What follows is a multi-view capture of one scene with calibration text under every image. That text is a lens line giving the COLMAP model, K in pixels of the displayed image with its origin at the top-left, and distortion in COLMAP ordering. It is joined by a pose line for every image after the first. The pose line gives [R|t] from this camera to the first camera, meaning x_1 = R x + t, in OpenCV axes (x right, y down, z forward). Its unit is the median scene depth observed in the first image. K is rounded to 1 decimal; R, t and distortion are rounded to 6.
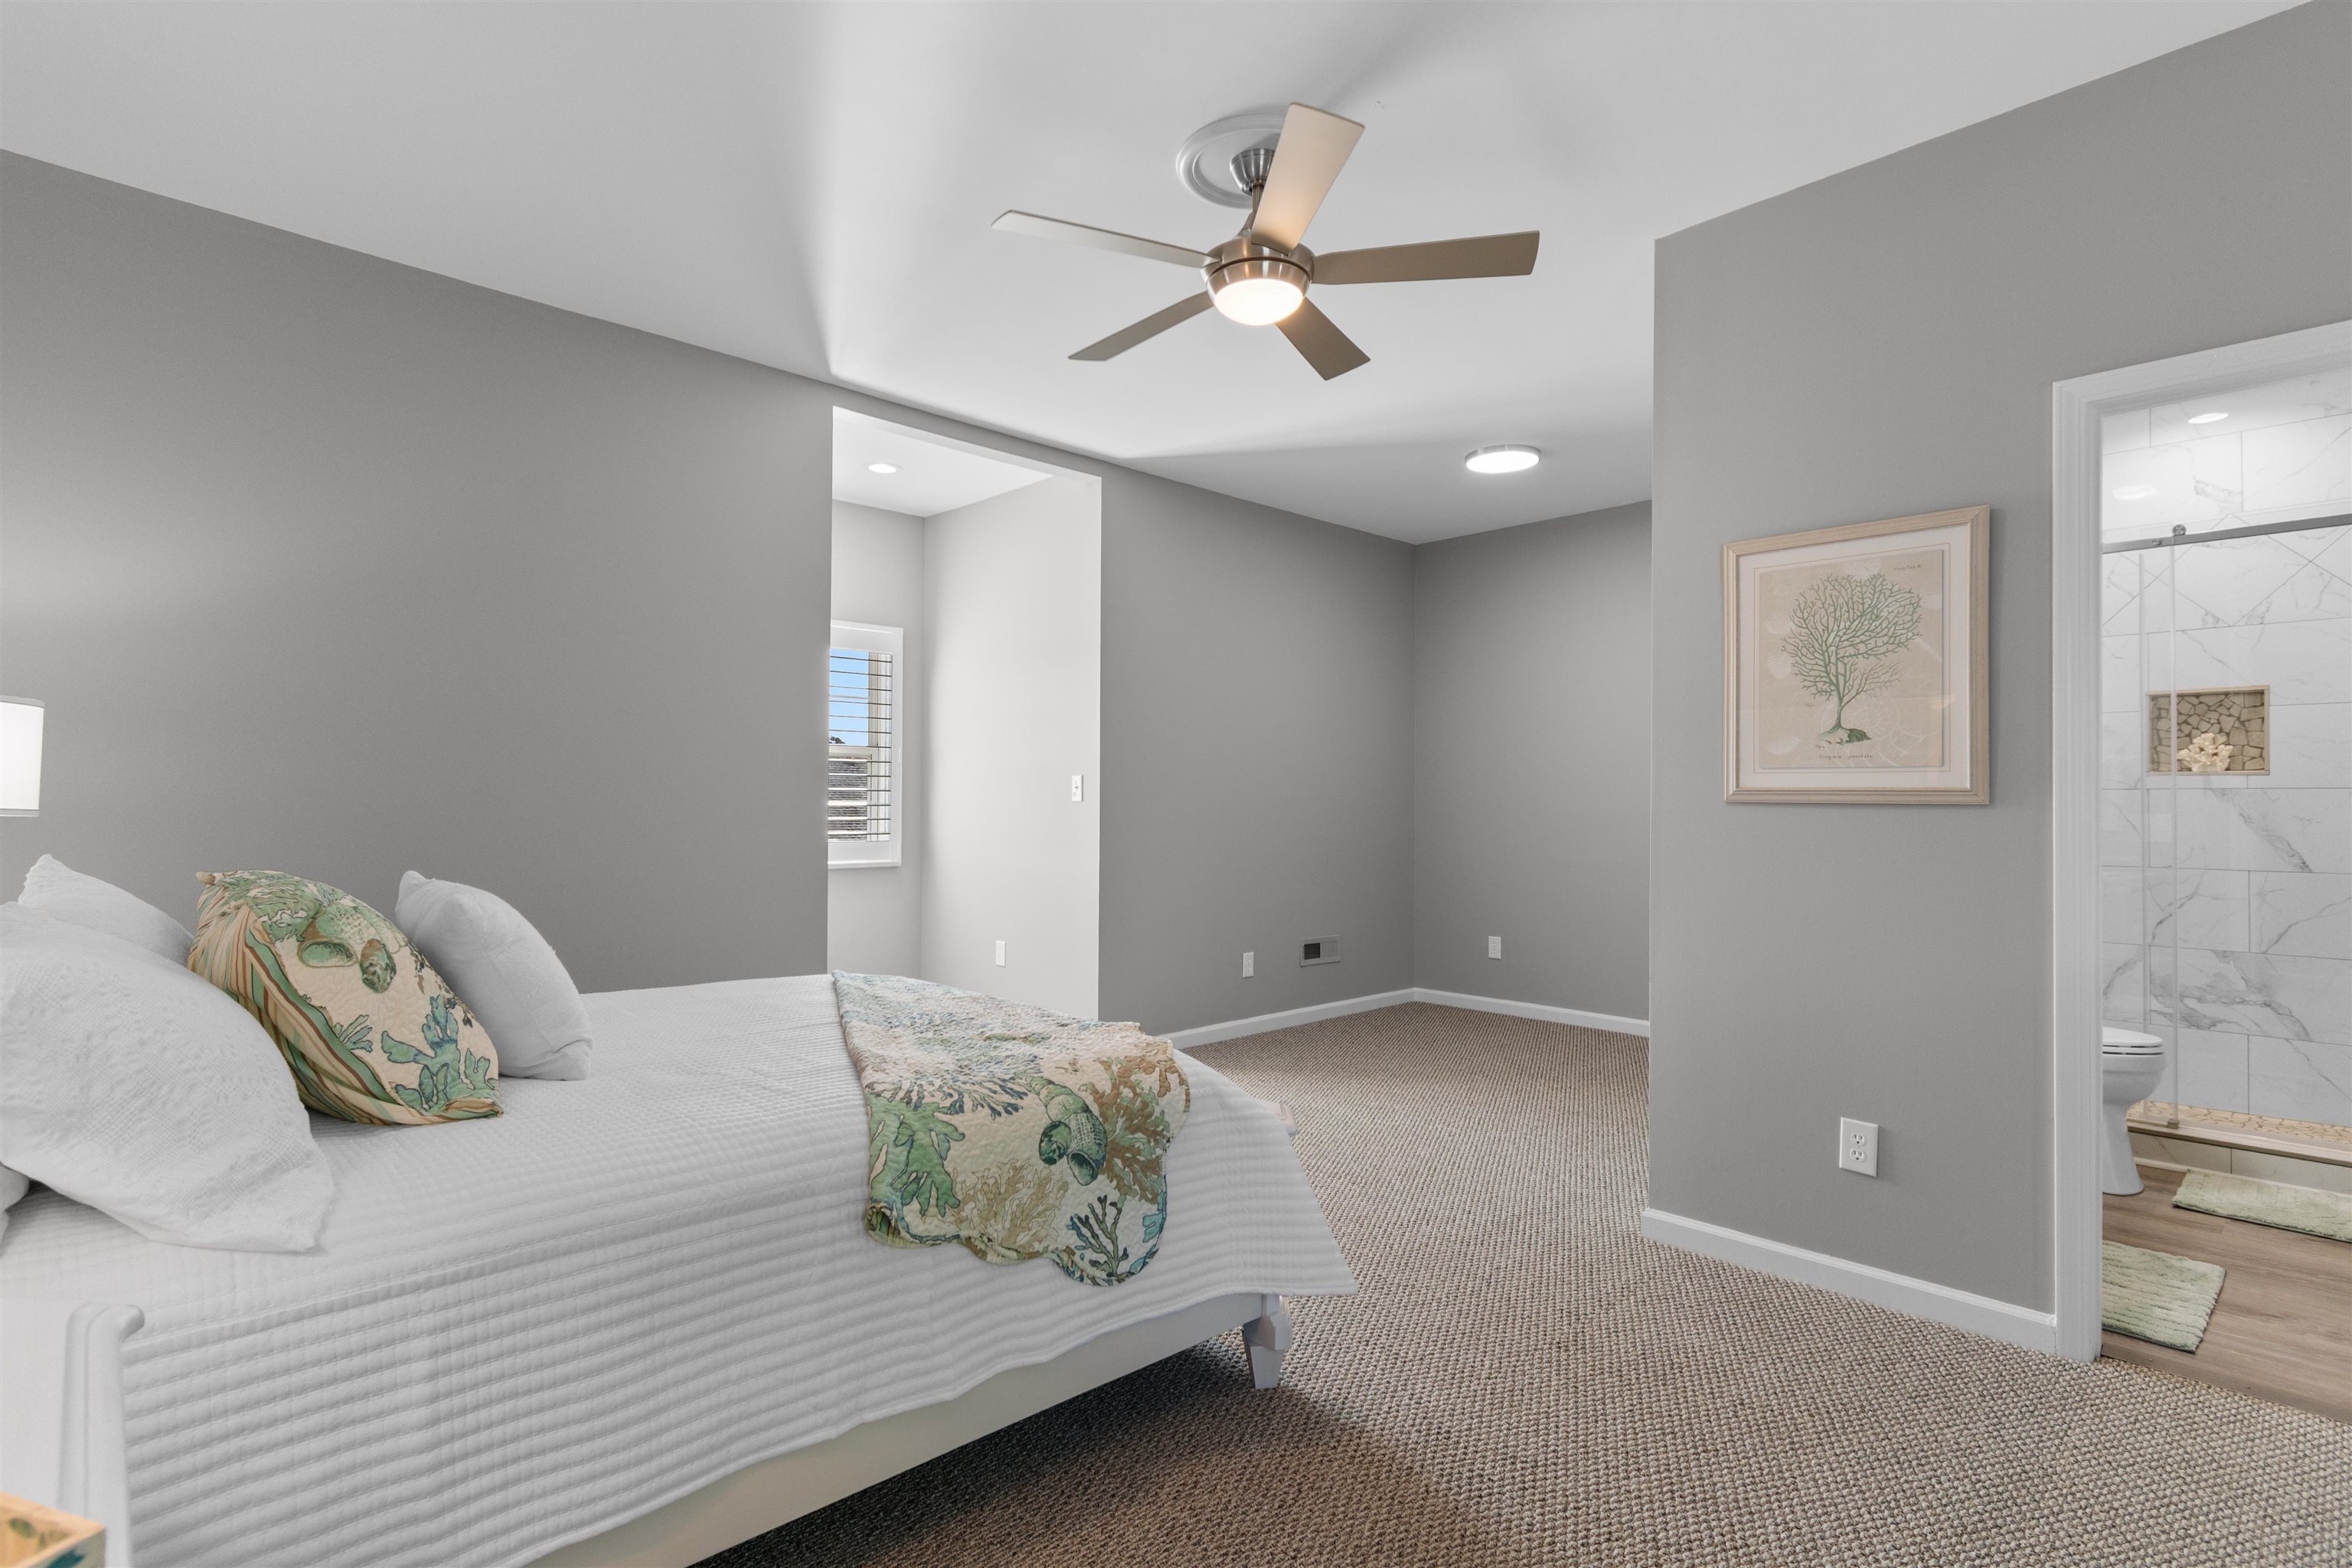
lens RADIAL K [[1136.4, 0, 1181.0], [0, 1136.4, 778.2], [0, 0, 1]] dist [-0.001603, -0.000326]
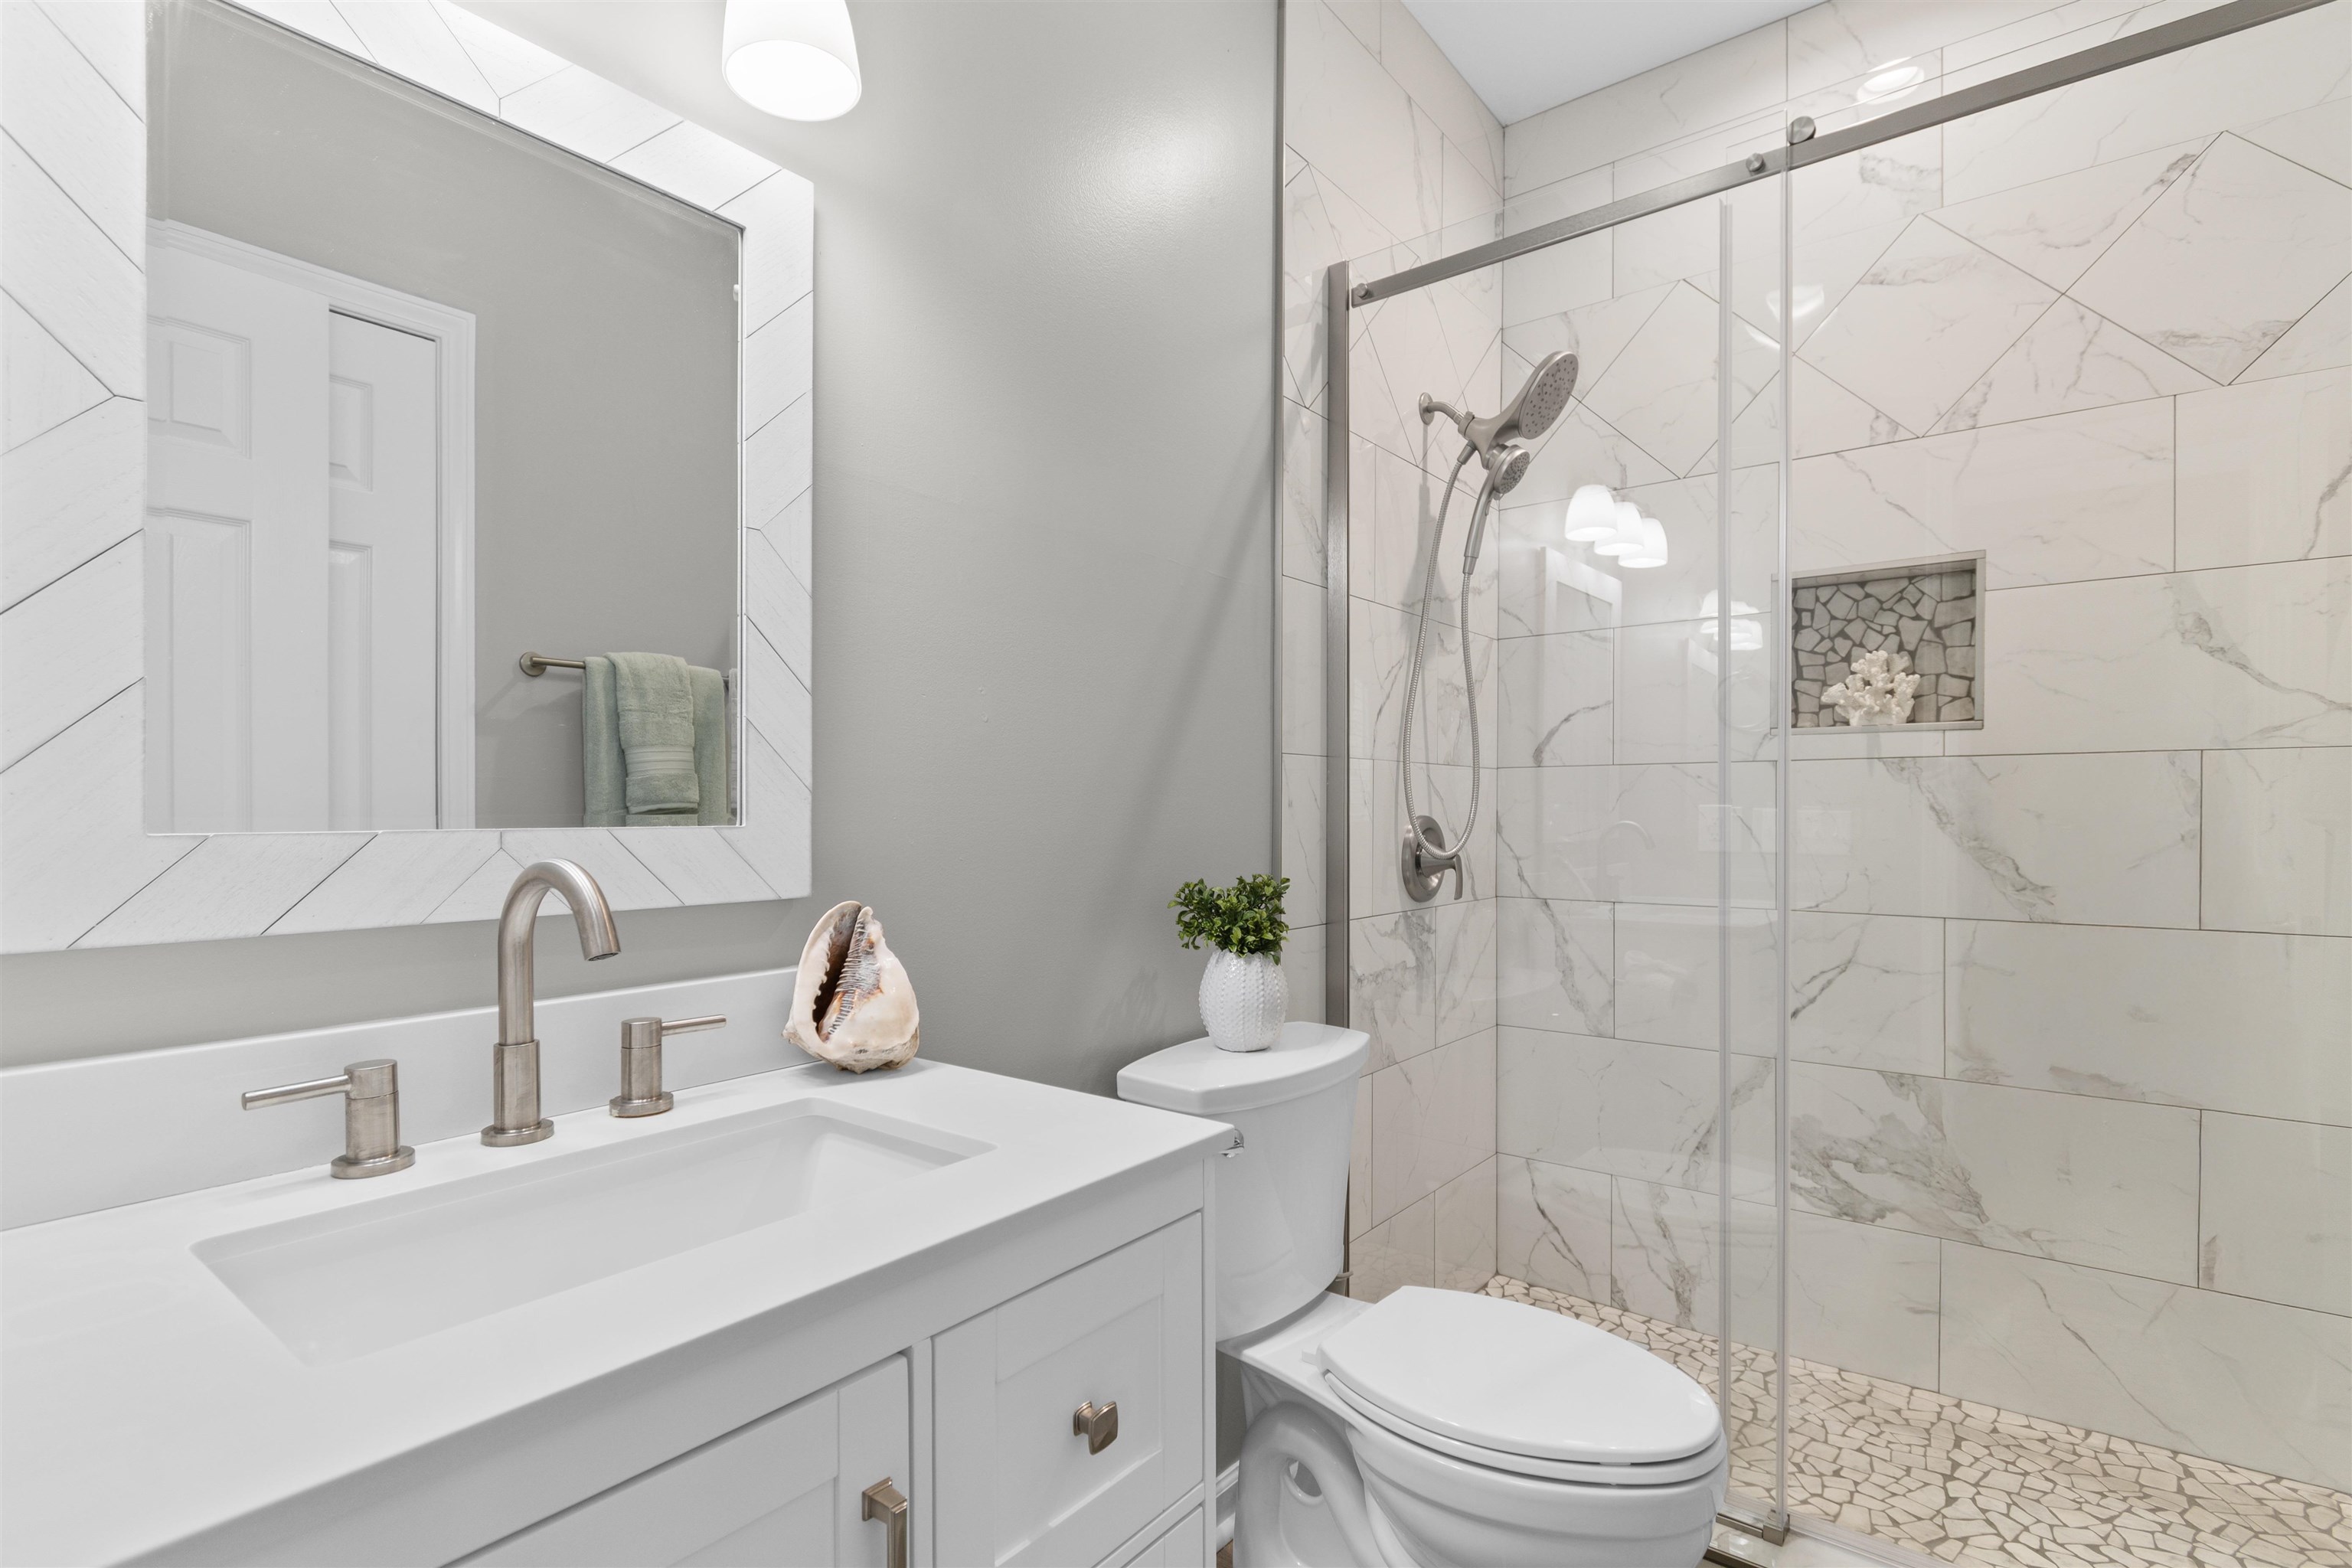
lens RADIAL K [[1136.4, 0, 1172.4], [0, 1136.4, 799.5], [0, 0, 1]] dist [-0.001603, -0.000326]
pose [[0.989551, 0.000036, 0.144184, 0.516487], [-0.002229, 0.999884, 0.015048, 0.020882], [-0.144167, -0.015212, 0.989436, 0.537741]]
